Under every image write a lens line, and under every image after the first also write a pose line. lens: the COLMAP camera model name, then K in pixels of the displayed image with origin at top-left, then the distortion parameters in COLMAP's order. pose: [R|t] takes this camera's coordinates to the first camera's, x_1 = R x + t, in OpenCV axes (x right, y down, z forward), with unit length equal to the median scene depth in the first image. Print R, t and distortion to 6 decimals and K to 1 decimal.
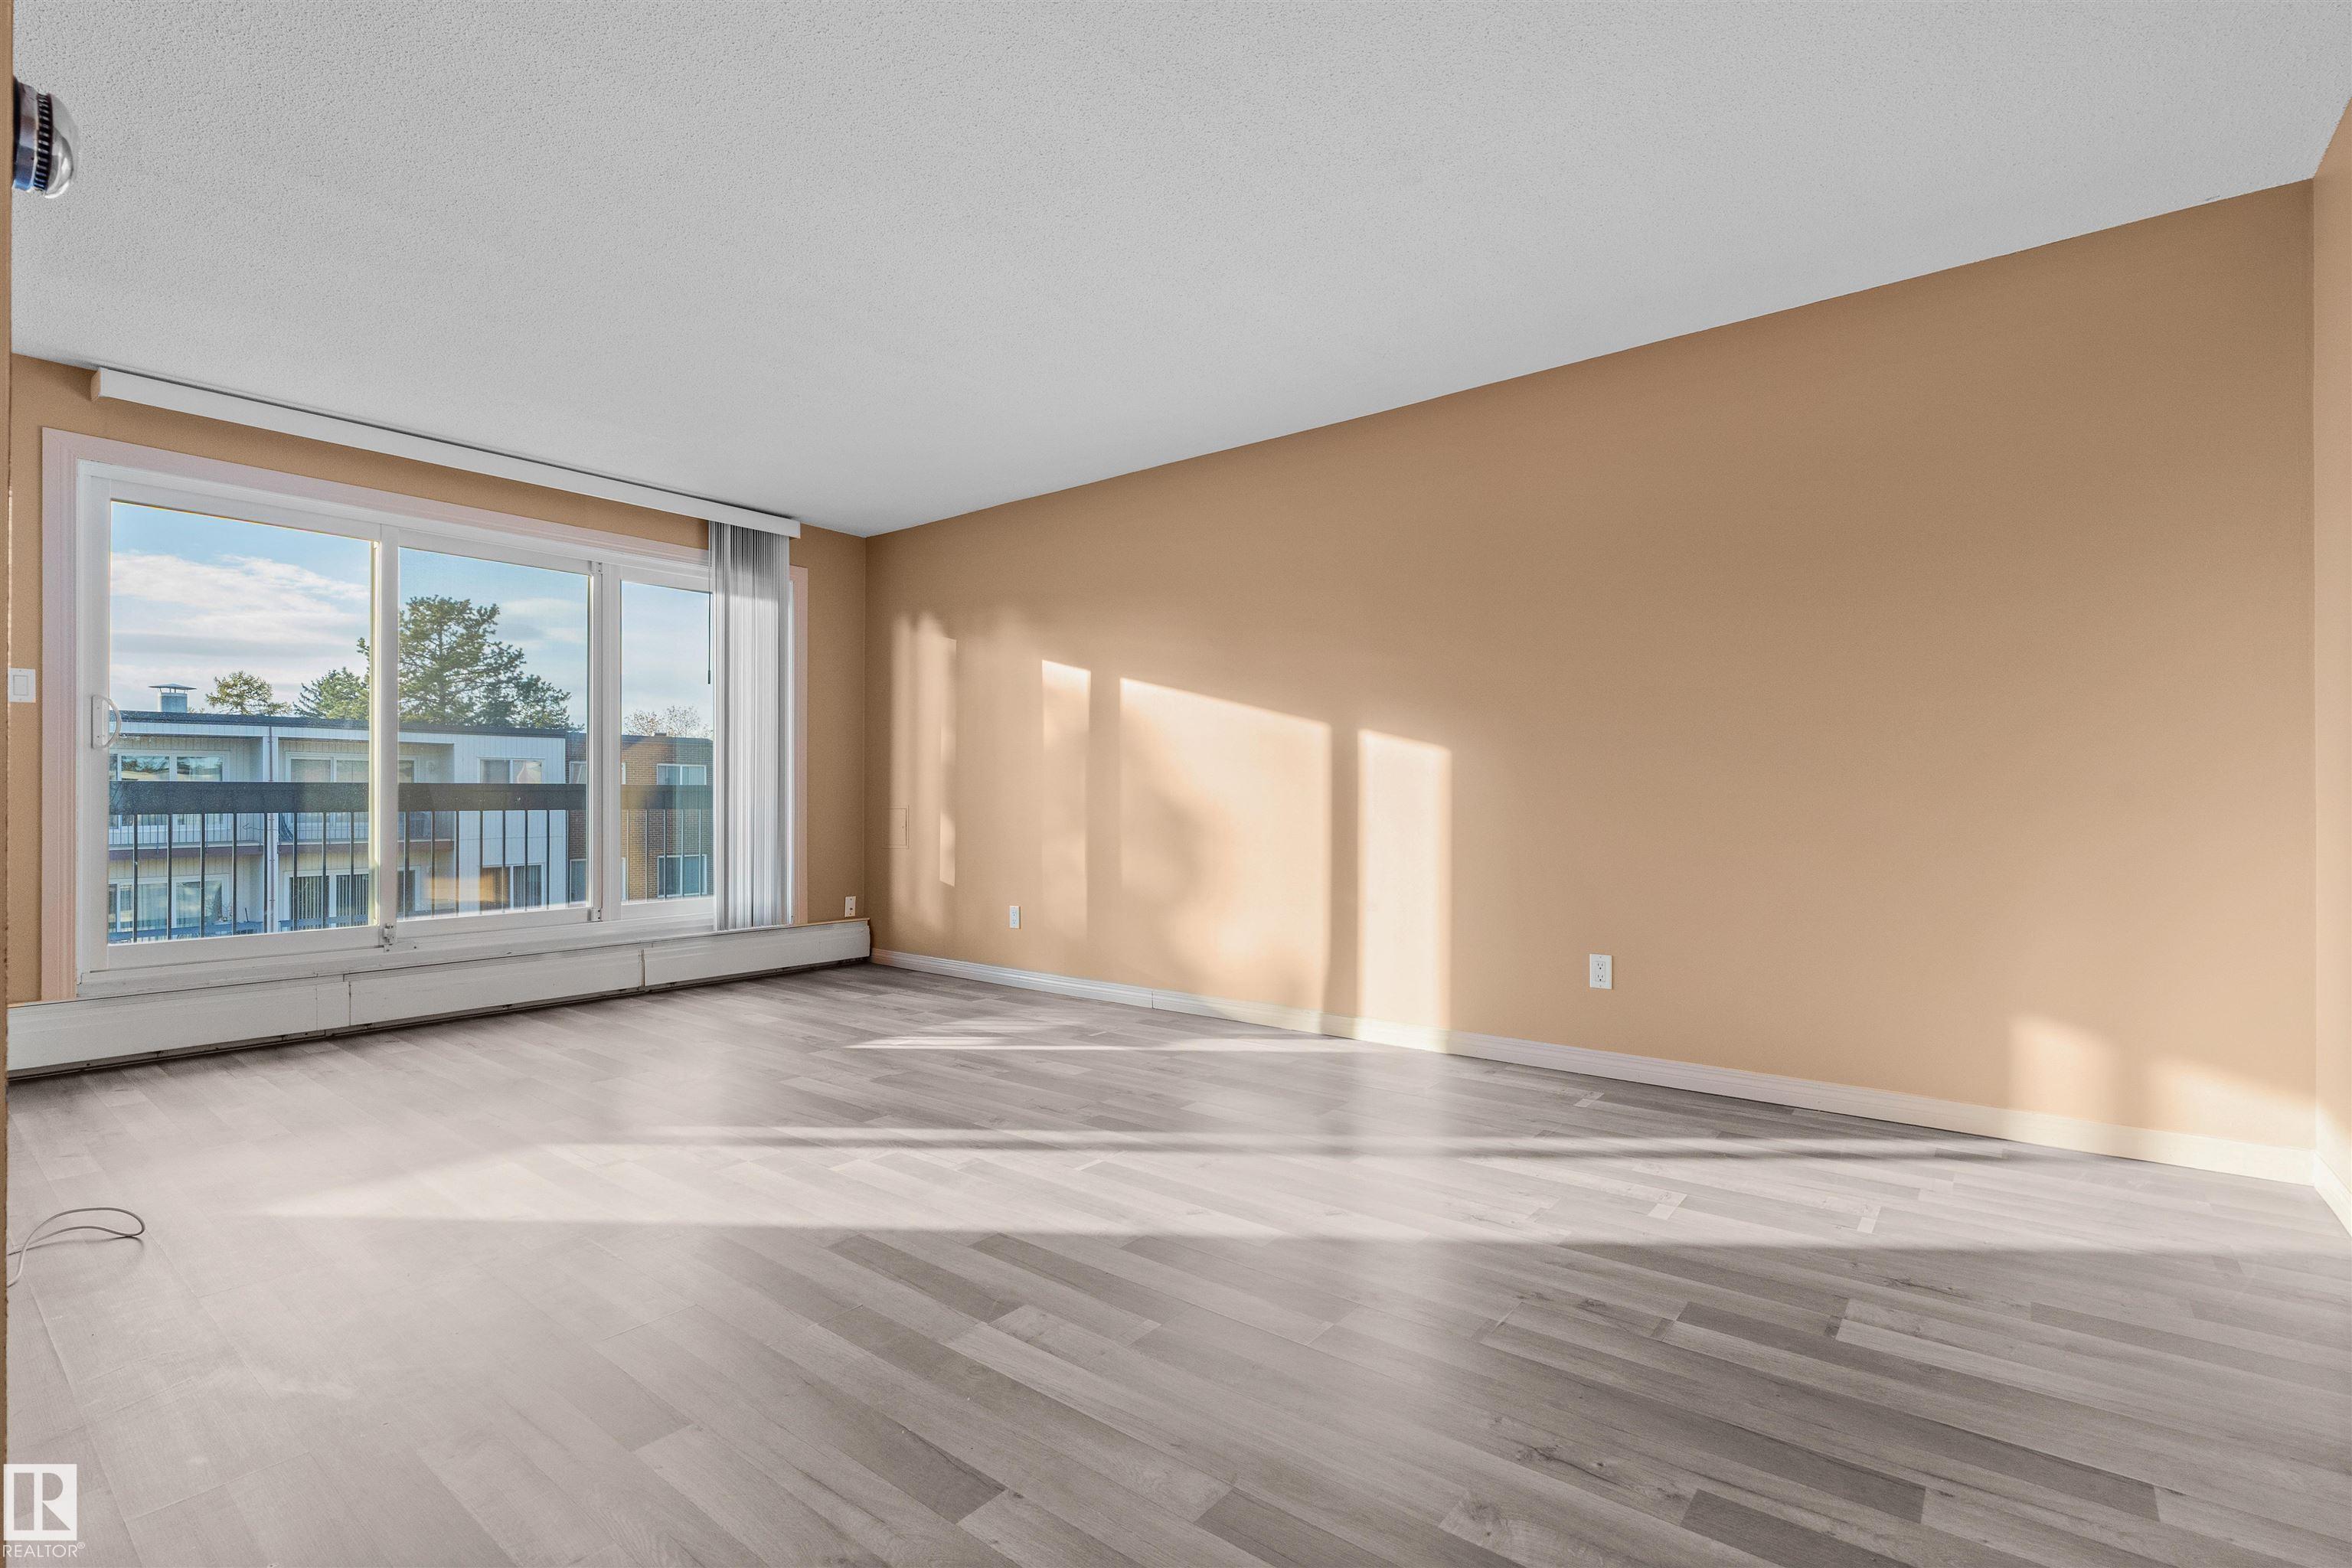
lens RADIAL K [[1098.0, 0, 1185.6], [0, 1098.0, 806.1], [0, 0, 1]] dist [-0.003568, -0.000251]
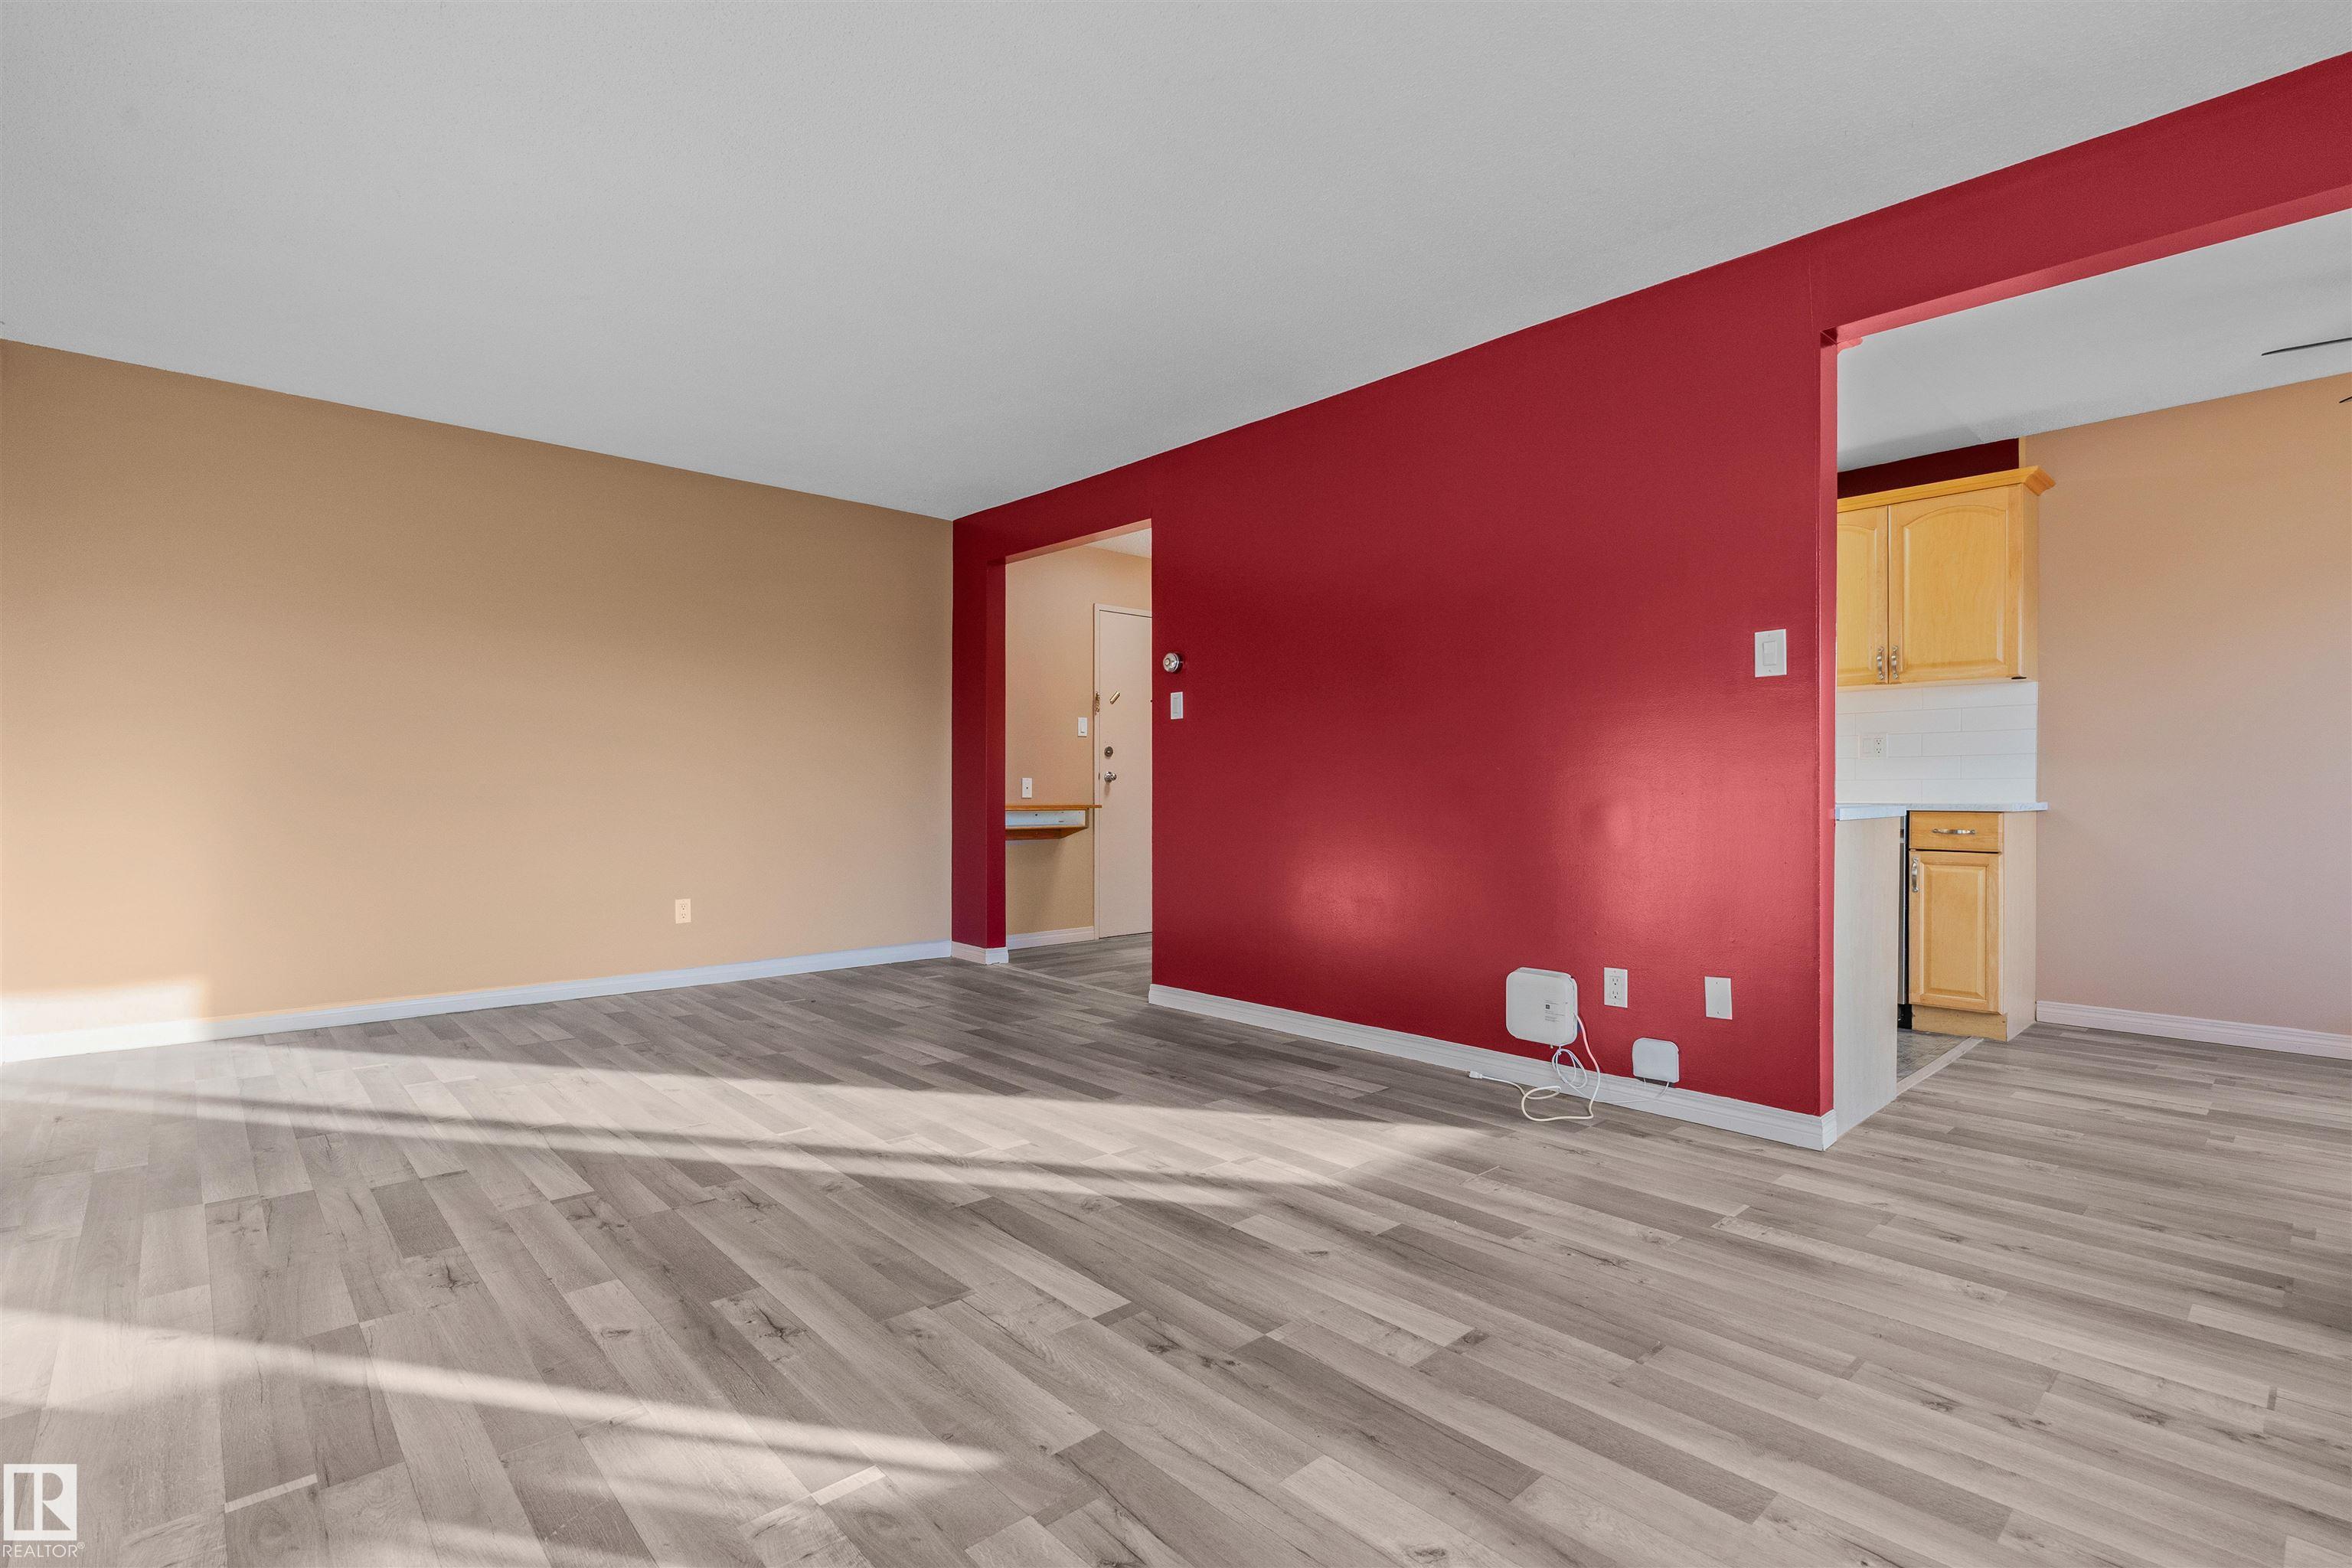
lens RADIAL K [[1090.8, 0, 1182.9], [0, 1090.8, 792.6], [0, 0, 1]] dist [-0.000892, -0.000077]
pose [[-0.987633, -0.001095, 0.156777, -0.548878], [0.000787, 0.999928, 0.011944, -0.011438], [-0.156779, 0.011920, -0.987562, 1.739261]]
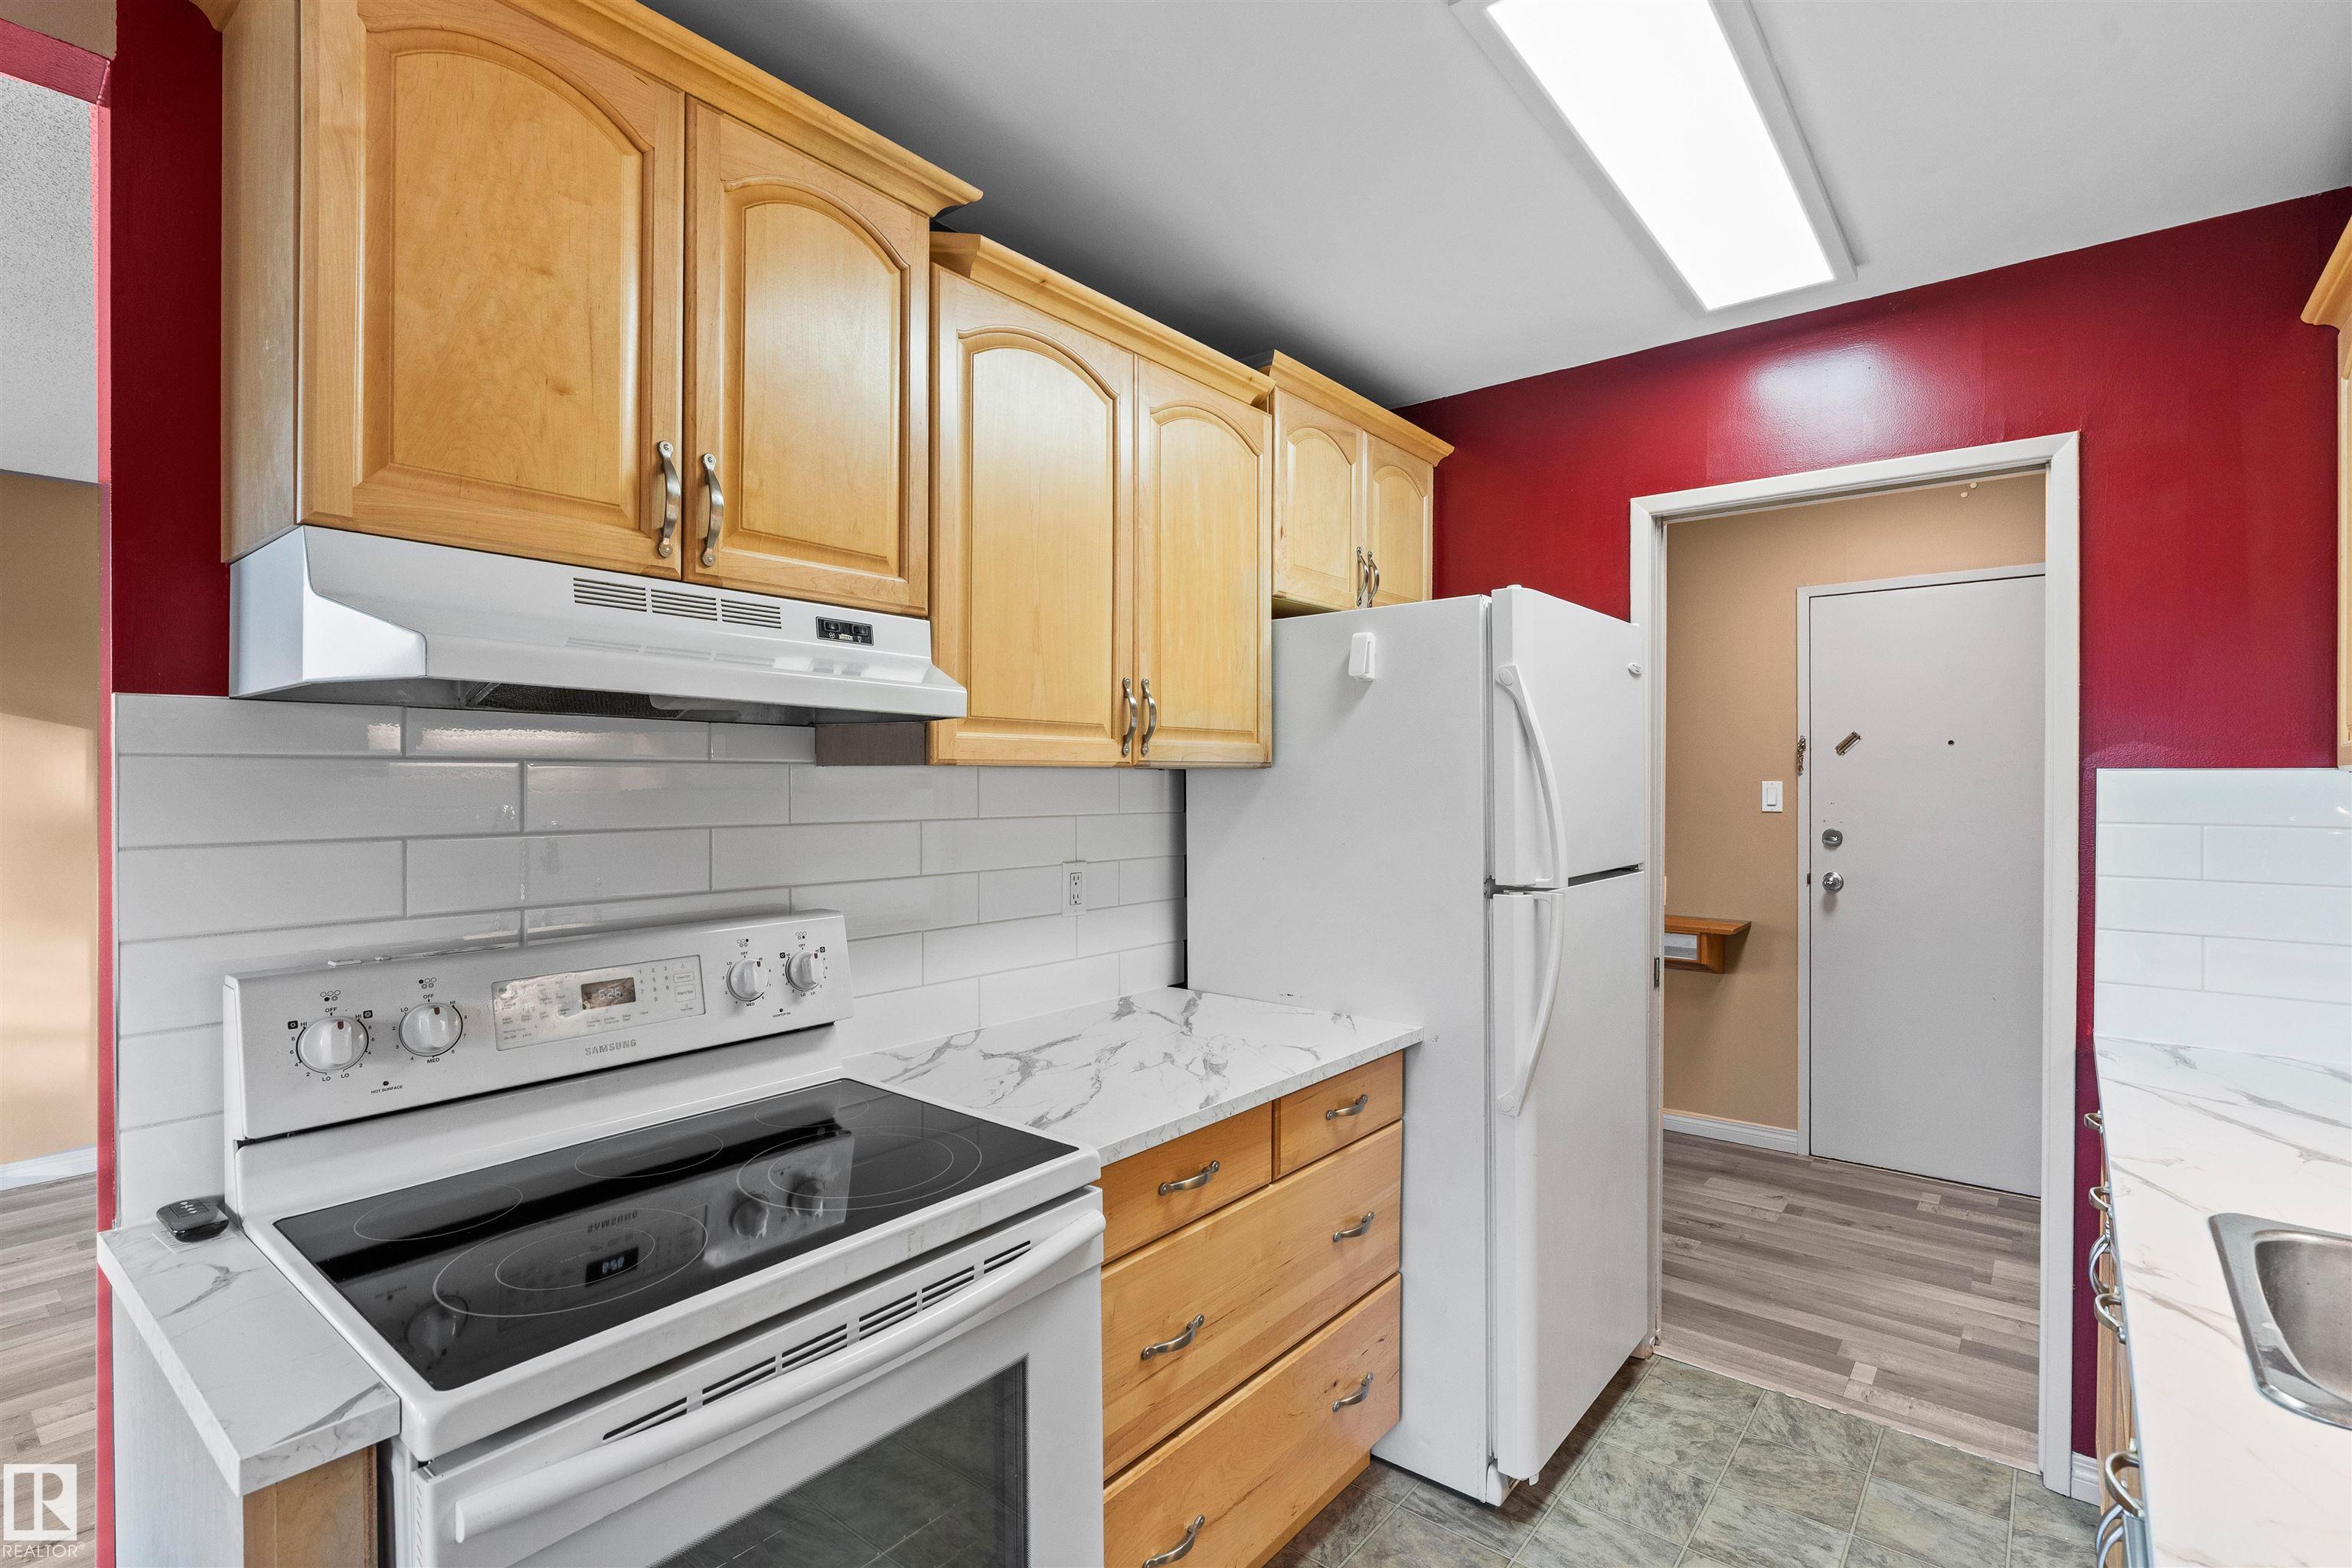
lens RADIAL K [[1098.3, 0, 1178.5], [0, 1098.3, 786.6], [0, 0, 1]] dist [-0.004037, -0.000179]
pose [[0.010436, -0.003408, 0.999940, -1.296814], [0.006912, 0.999971, 0.003336, -0.130543], [-0.999922, 0.006877, 0.010459, 0.403202]]
